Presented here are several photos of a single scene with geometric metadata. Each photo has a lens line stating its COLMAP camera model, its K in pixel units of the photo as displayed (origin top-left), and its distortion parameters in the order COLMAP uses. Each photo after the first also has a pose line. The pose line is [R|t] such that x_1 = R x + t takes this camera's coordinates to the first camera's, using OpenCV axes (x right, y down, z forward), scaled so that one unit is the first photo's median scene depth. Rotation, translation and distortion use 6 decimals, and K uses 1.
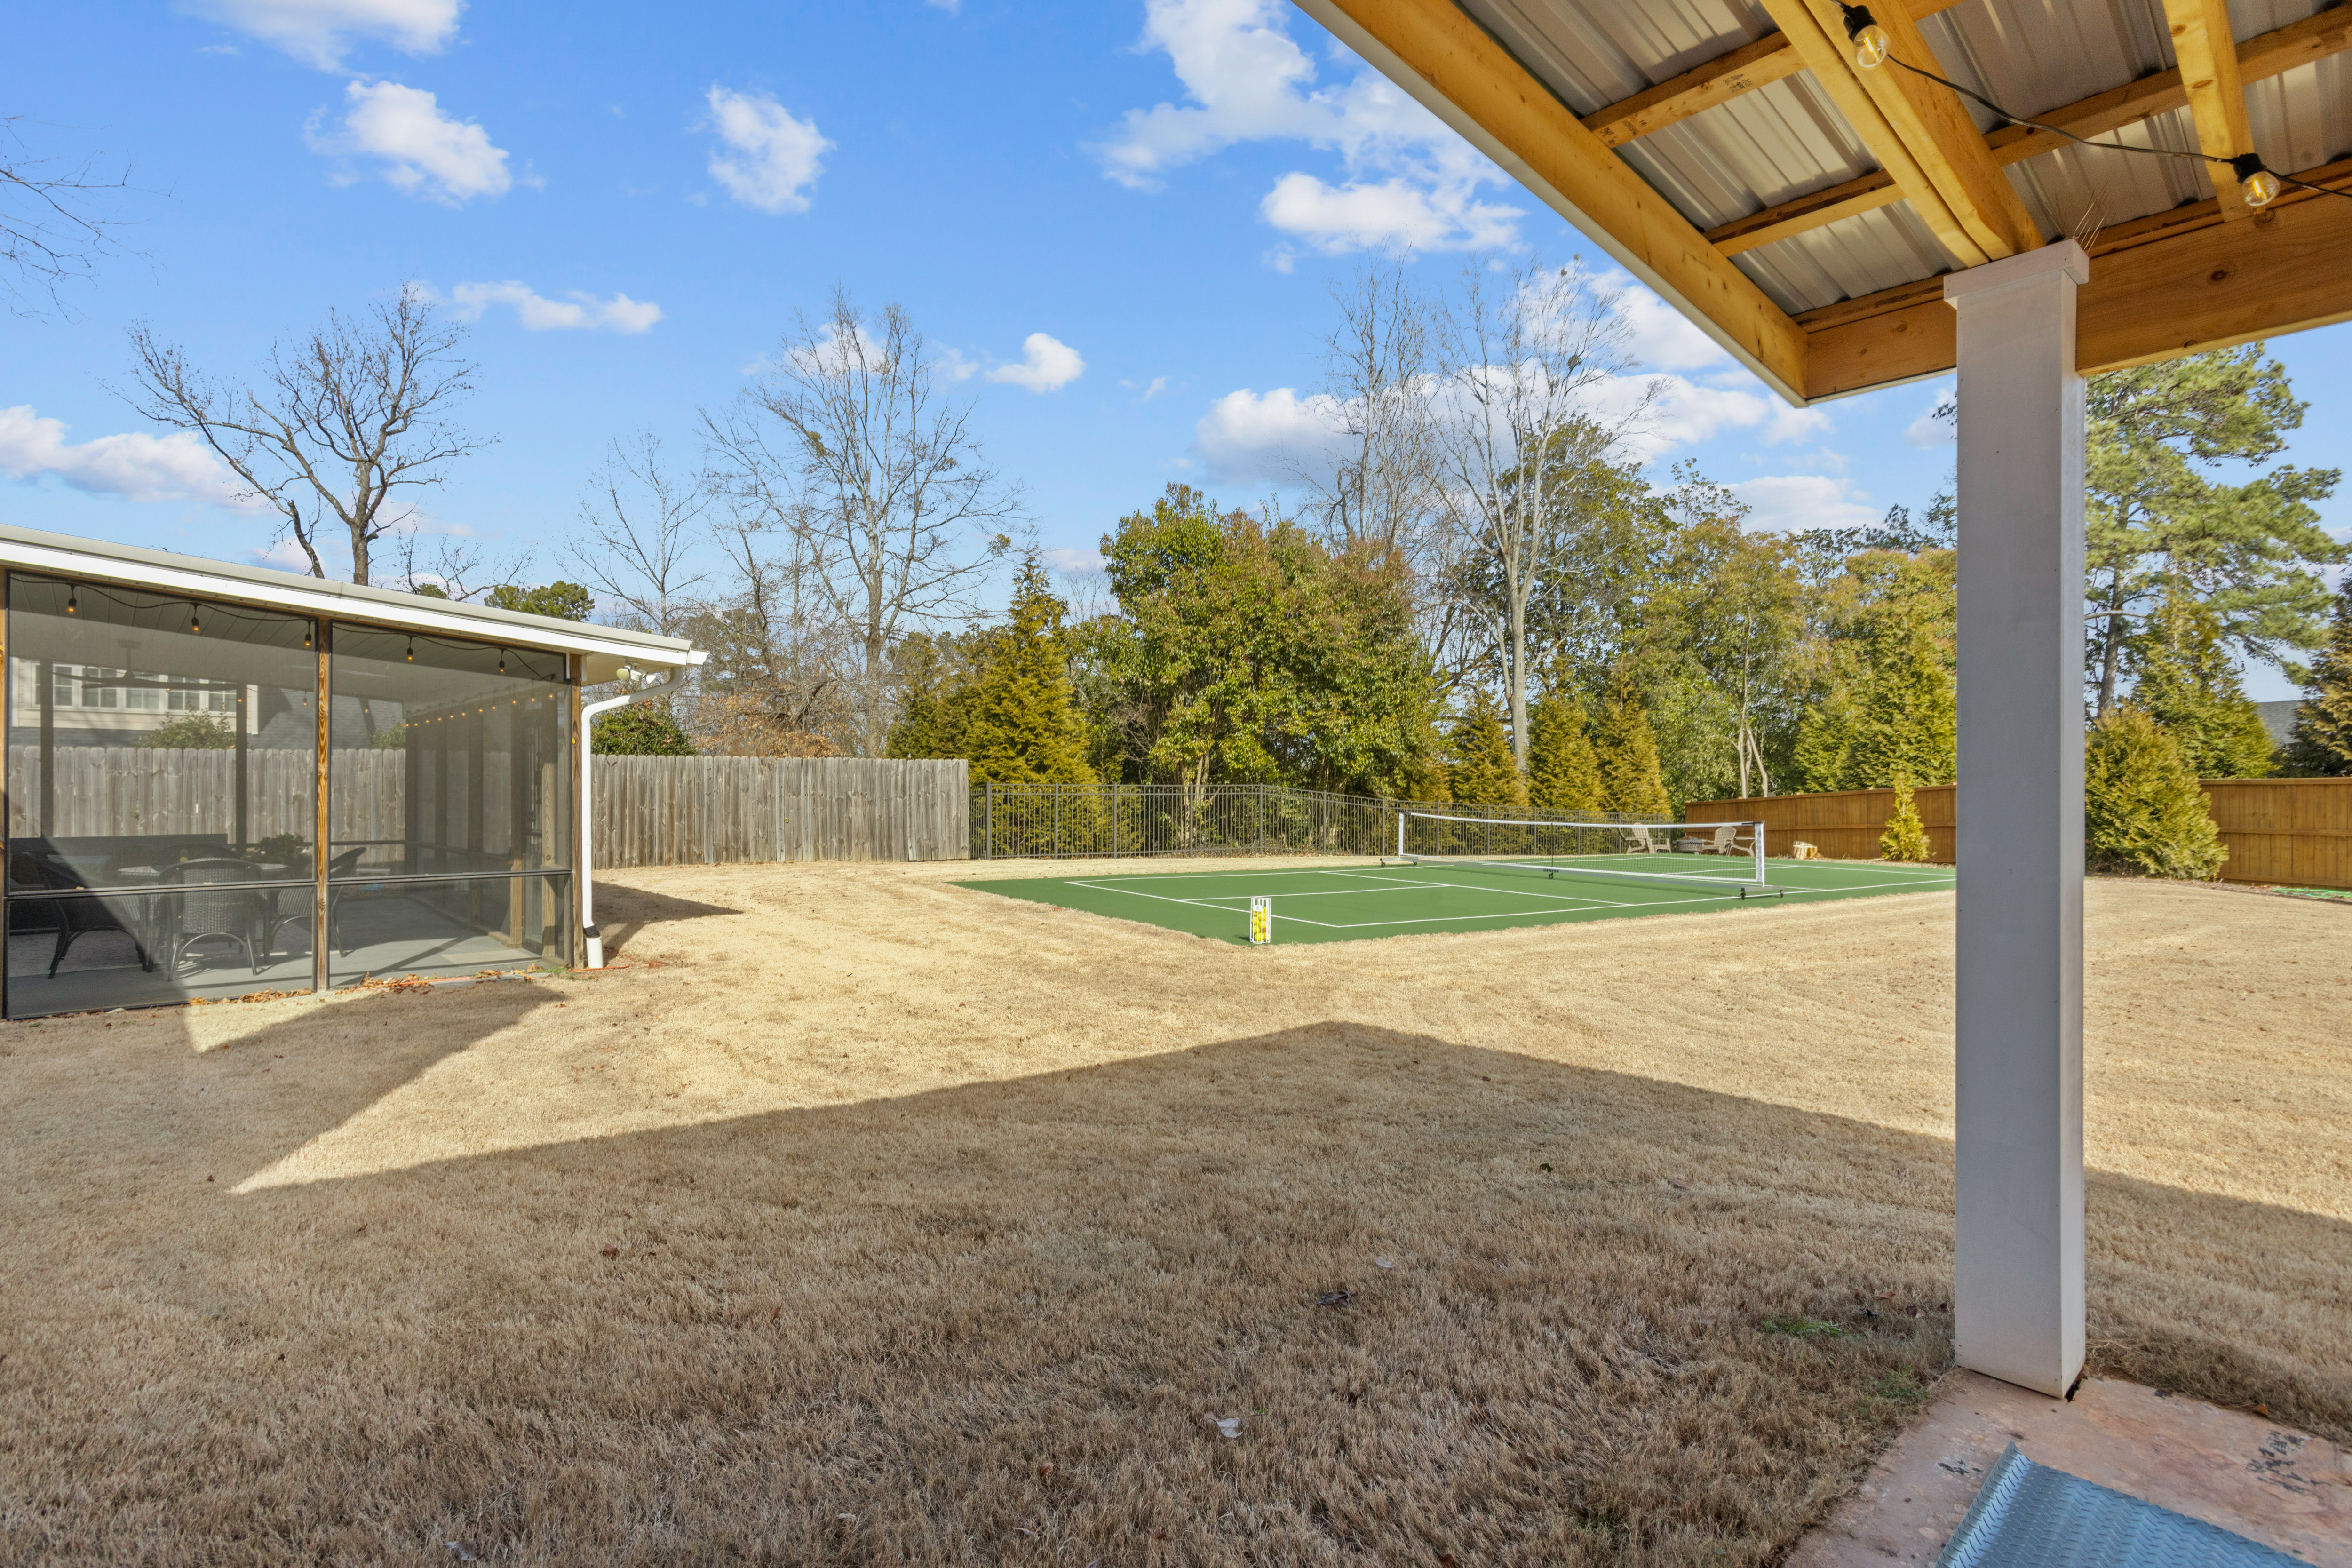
lens RADIAL K [[1192.6, 0, 1176.0], [0, 1192.6, 784.0], [0, 0, 1]] dist [-0.003105, 0.000024]
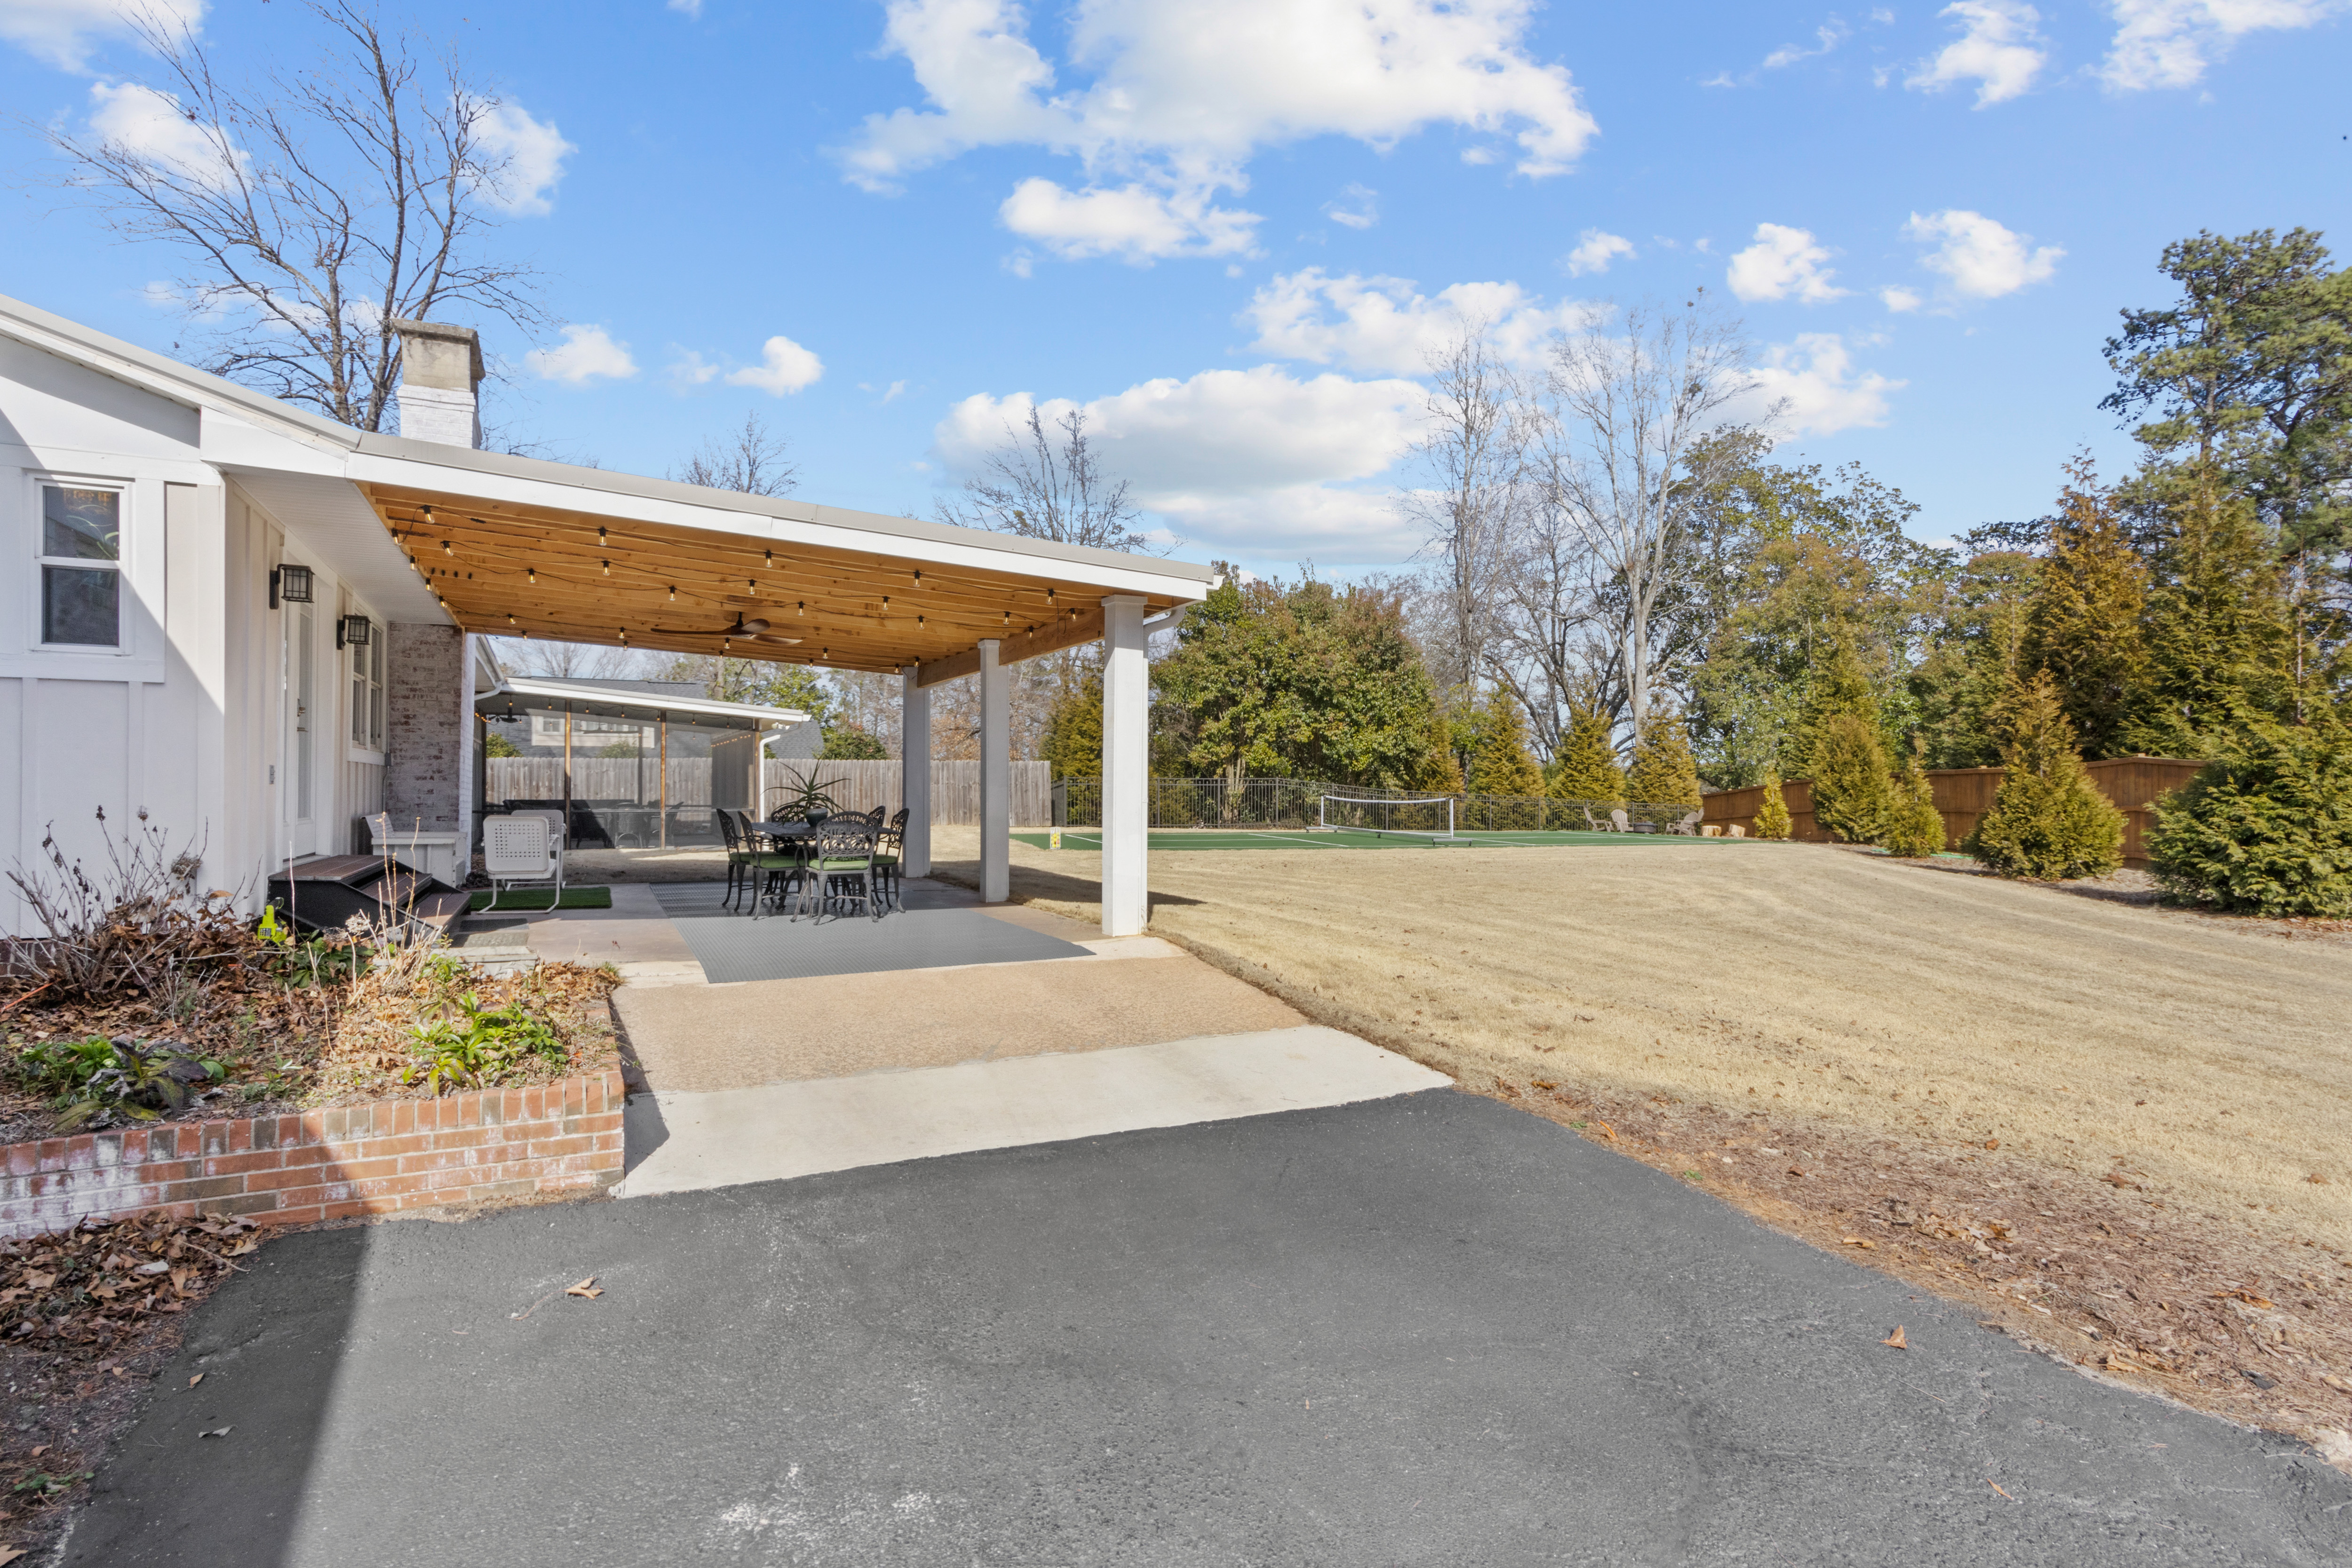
lens RADIAL K [[1156.4, 0, 1122.6], [0, 1156.4, 787.3], [0, 0, 1]] dist [-0.013626, 0.016967]
pose [[0.961678, 0.000395, -0.274180, 0.266656], [0.000613, 0.999993, 0.003592, 0.006254], [0.274179, -0.003623, 0.961672, -0.327375]]
